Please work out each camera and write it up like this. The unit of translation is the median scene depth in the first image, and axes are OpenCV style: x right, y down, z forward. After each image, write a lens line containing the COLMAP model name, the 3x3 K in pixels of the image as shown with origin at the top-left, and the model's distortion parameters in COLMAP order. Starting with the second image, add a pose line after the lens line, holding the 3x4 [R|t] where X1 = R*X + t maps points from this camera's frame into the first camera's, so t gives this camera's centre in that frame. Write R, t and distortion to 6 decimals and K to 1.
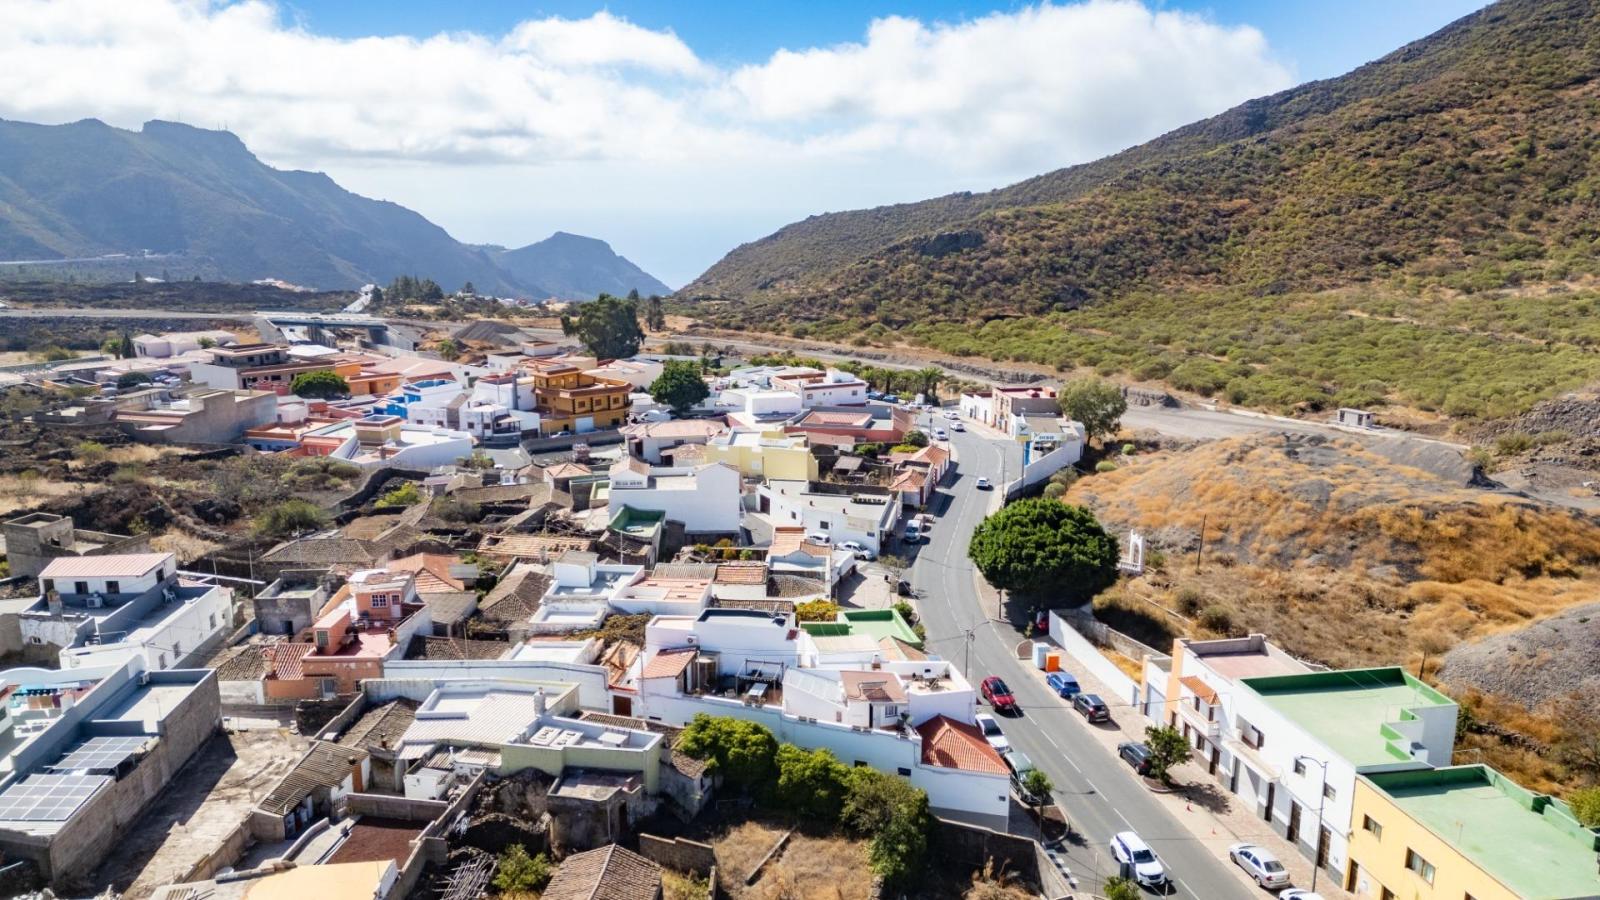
lens RADIAL K [[1112.0, 0, 812.1], [0, 1112.0, 457.7], [0, 0, 1]] dist [0.089610, -0.091030]
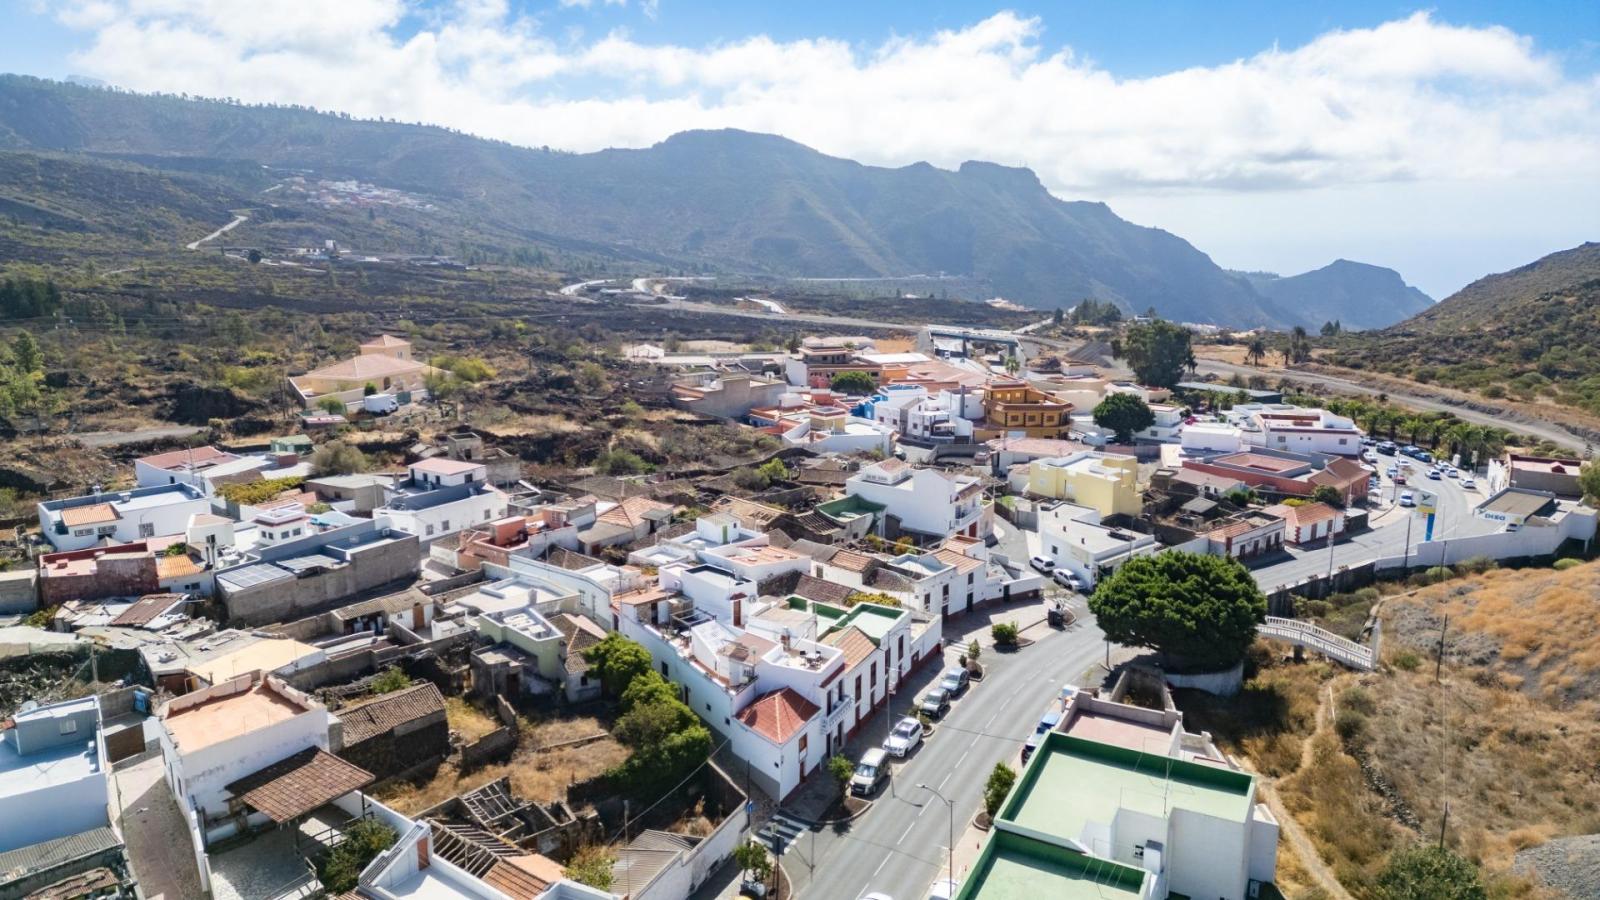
lens RADIAL K [[1112.0, 0, 812.1], [0, 1112.0, 457.7], [0, 0, 1]] dist [0.089610, -0.091030]
pose [[0.786041, 0.127105, -0.604966, 0.472446], [-0.140789, 0.989724, 0.025016, -0.016545], [0.601929, 0.065509, 0.795858, 0.070582]]
